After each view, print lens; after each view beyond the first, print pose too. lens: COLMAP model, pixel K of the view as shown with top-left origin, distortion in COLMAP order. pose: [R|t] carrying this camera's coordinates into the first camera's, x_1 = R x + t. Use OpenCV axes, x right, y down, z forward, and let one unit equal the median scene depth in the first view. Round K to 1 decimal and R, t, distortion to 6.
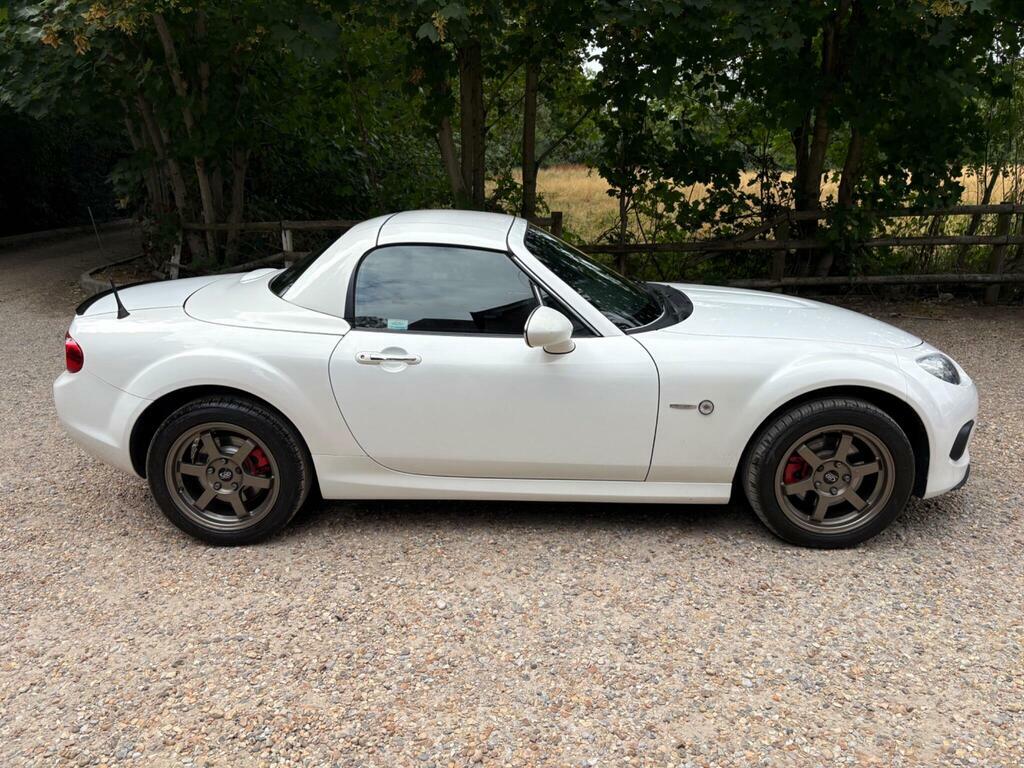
lens RADIAL K [[795.3, 0, 519.4], [0, 795.3, 394.5], [0, 0, 1]] dist [0.050322, -0.064238]
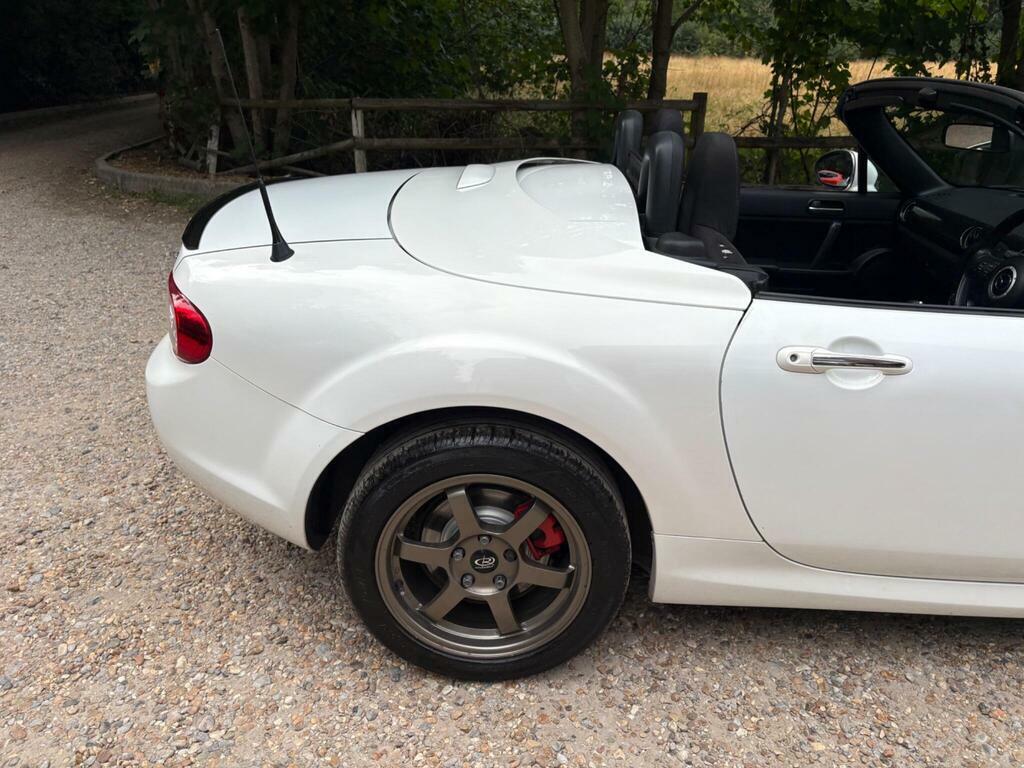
lens RADIAL K [[795.3, 0, 519.4], [0, 795.3, 394.5], [0, 0, 1]] dist [0.050322, -0.064238]
pose [[0.999734, 0.022991, 0.001880, -0.123480], [-0.023045, 0.991852, 0.125295, -0.027708], [0.001015, -0.125305, 0.992118, 0.172567]]
